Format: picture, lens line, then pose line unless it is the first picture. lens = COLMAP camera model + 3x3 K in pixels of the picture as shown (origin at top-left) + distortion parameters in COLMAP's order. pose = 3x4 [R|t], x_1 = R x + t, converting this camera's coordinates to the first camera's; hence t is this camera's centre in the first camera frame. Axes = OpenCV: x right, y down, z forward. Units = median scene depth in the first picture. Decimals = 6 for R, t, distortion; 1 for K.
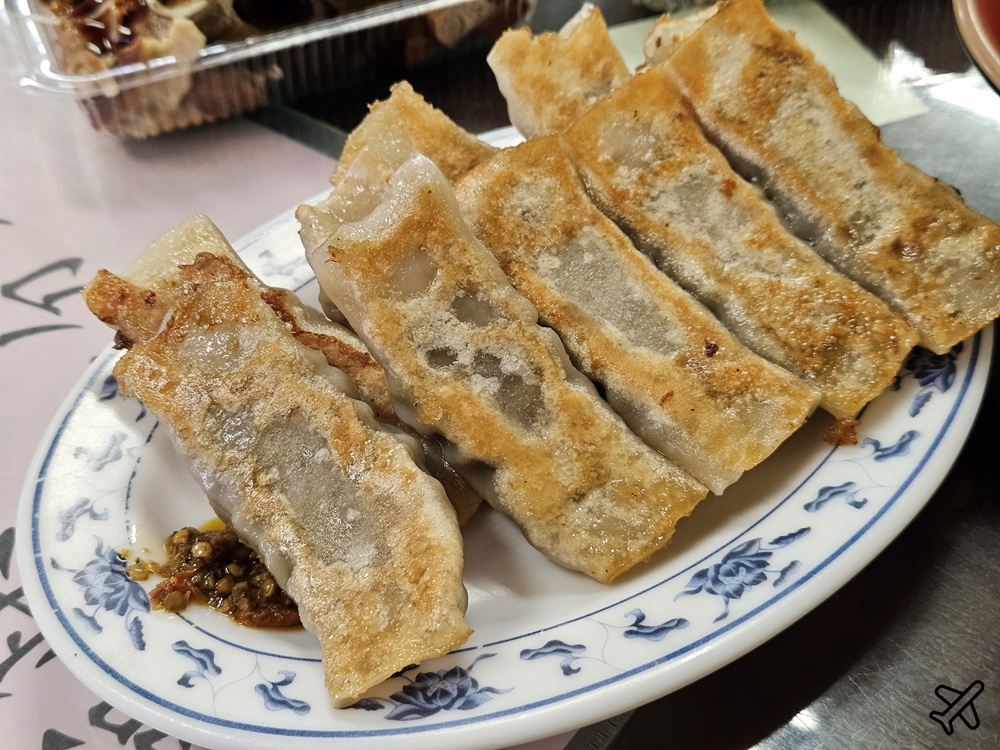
lens RADIAL K [[1557.5, 0, 499.2], [0, 1557.5, 405.0], [0, 0, 1]] dist [0.062204, -0.116247]
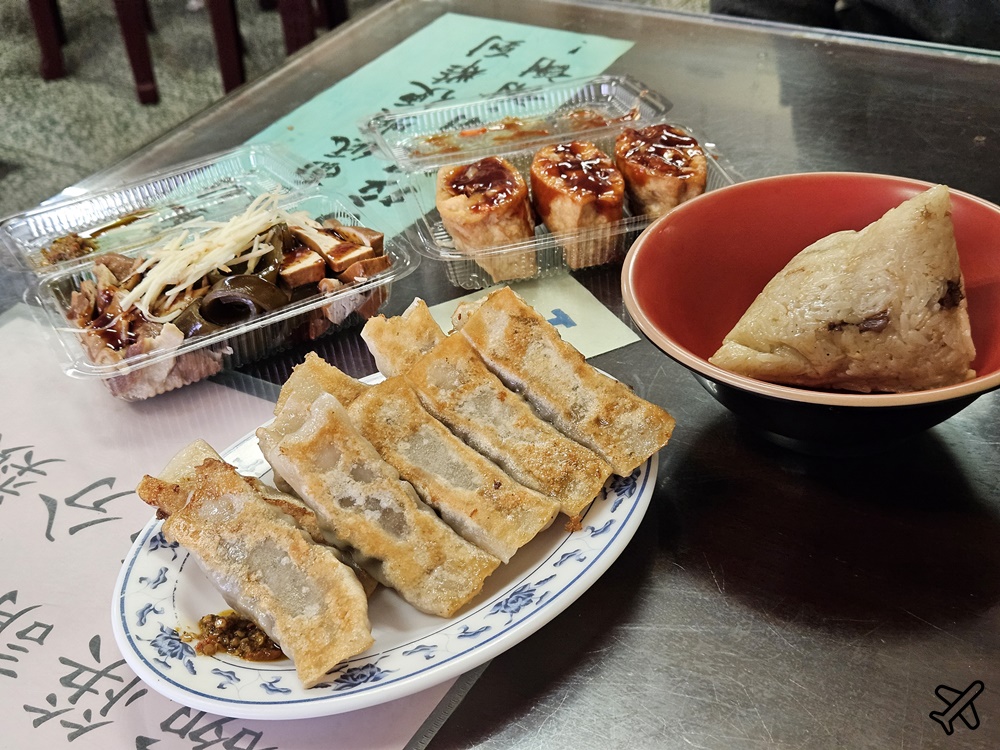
lens RADIAL K [[1557.5, 0, 499.2], [0, 1557.5, 405.0], [0, 0, 1]] dist [0.062204, -0.116247]
pose [[0.994017, -0.087959, 0.064753, 0.030114], [0.096525, 0.984871, -0.143919, 0.131804], [-0.051115, 0.149308, 0.987469, -0.785666]]
